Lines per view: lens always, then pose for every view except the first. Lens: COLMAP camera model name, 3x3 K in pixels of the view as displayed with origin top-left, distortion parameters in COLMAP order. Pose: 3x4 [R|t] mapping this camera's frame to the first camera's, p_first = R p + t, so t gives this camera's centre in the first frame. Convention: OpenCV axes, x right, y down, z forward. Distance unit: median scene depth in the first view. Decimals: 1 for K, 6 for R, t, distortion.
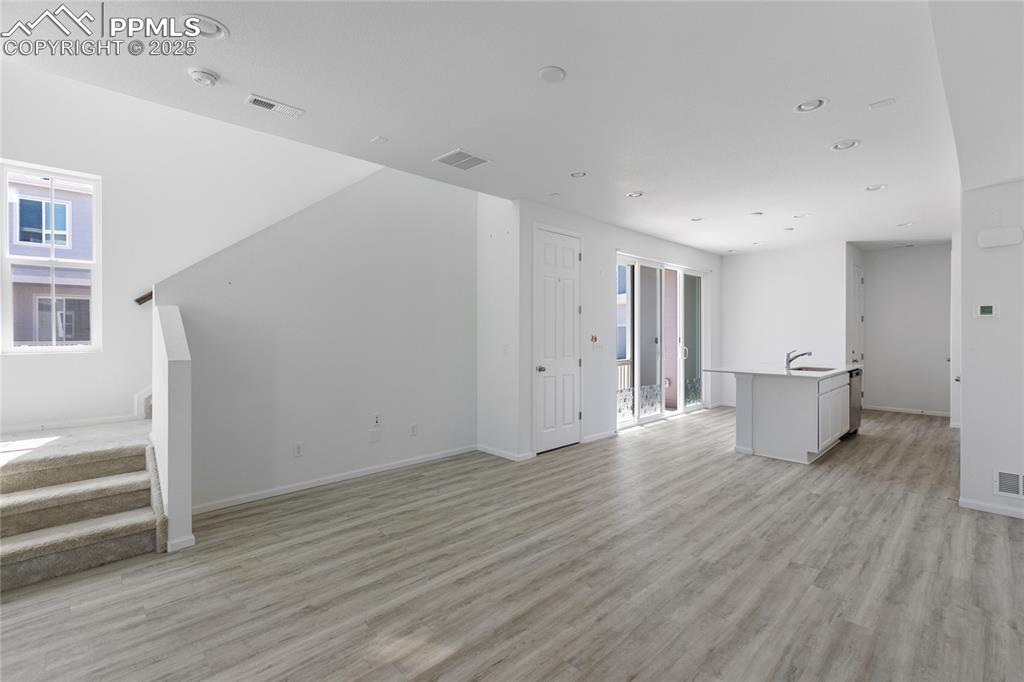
lens RADIAL K [[458.2, 0, 512.0], [0, 458.2, 341.0], [0, 0, 1]] dist [0.001662, -0.000015]
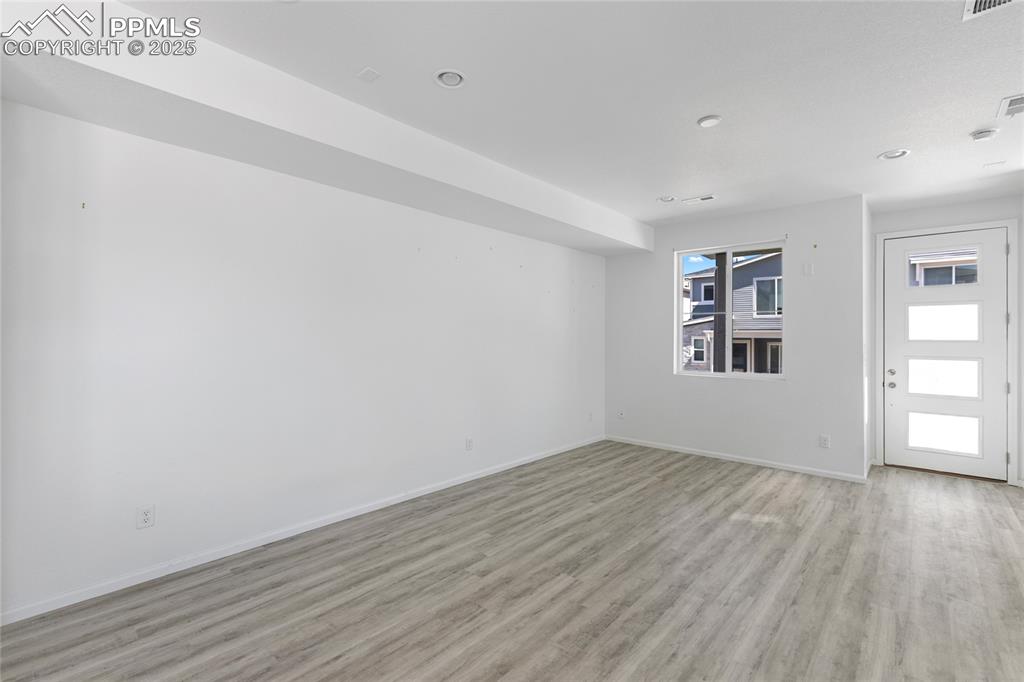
lens RADIAL K [[466.1, 0, 510.9], [0, 466.1, 333.6], [0, 0, 1]] dist [0.001811, -0.000244]
pose [[-0.996867, -0.009243, -0.078557, 0.584651], [-0.010034, 0.999903, 0.009683, -0.036088], [0.078460, 0.010441, -0.996863, 1.829105]]
